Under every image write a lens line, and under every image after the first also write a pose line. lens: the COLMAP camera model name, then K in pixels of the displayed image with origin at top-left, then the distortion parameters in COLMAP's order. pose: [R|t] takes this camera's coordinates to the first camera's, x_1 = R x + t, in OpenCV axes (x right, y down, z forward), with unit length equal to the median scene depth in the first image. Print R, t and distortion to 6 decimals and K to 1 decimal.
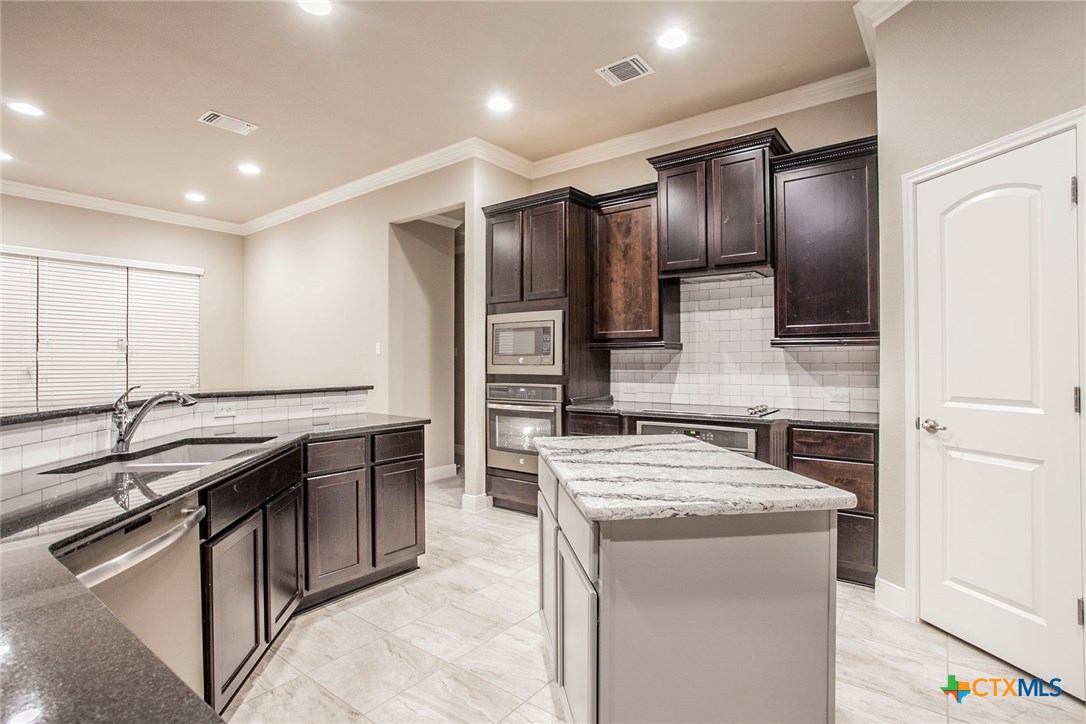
lens RADIAL K [[551.4, 0, 544.2], [0, 551.4, 357.8], [0, 0, 1]] dist [0.000258, 0.028721]
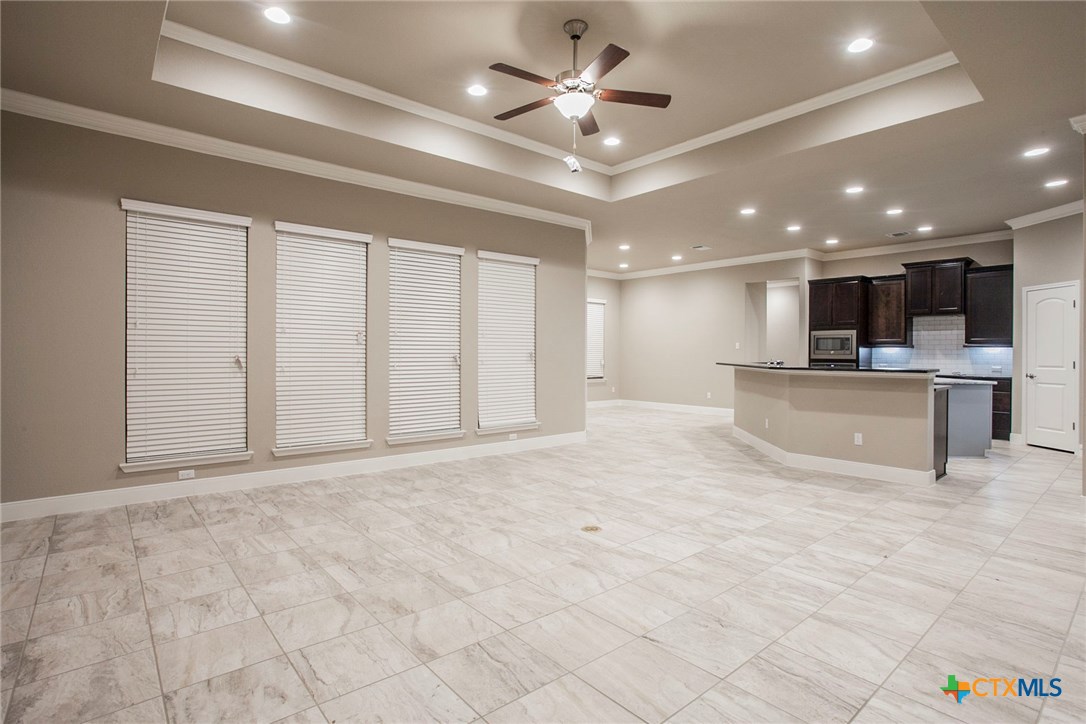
lens RADIAL K [[535.5, 0, 541.9], [0, 535.5, 358.5], [0, 0, 1]] dist [-0.061434, 0.024651]
pose [[0.980457, 0.008631, -0.196543, -0.927900], [-0.005021, 0.999810, 0.018858, -0.005933], [0.196668, -0.017502, 0.980314, -1.553114]]
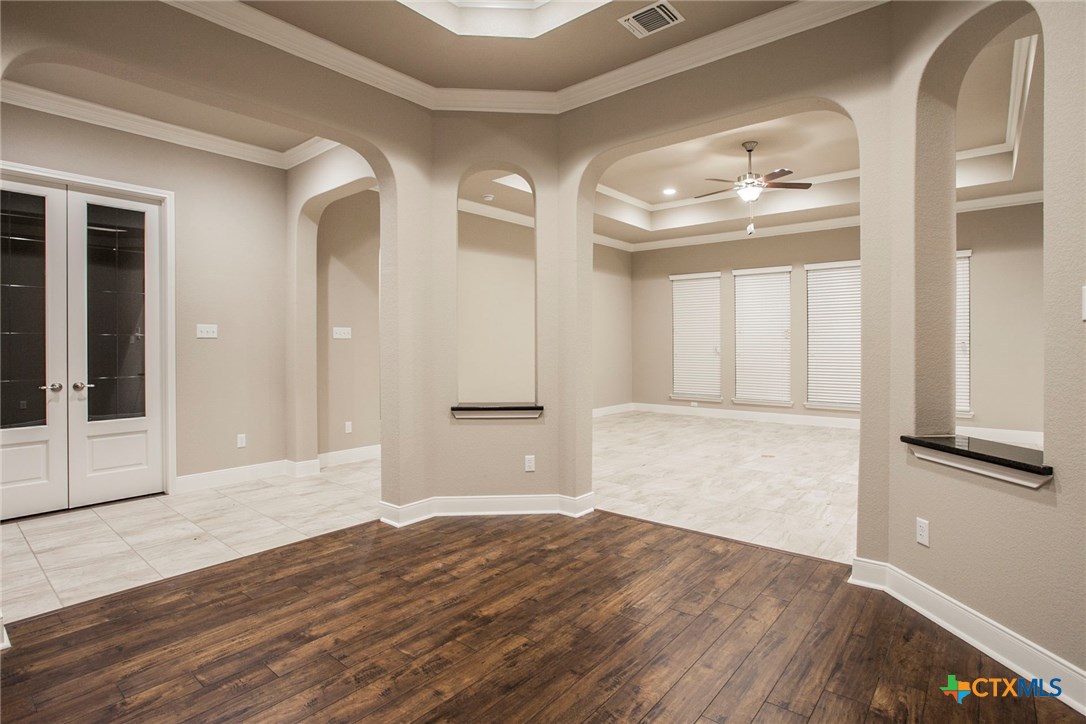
lens RADIAL K [[550.0, 0, 537.5], [0, 550.0, 350.7], [0, 0, 1]] dist [-0.064271, 0.027725]
pose [[-0.034624, 0.015645, -0.999278, 0.676379], [0.012631, 0.999804, 0.015216, -0.008404], [0.999321, -0.012095, -0.034815, -1.151372]]
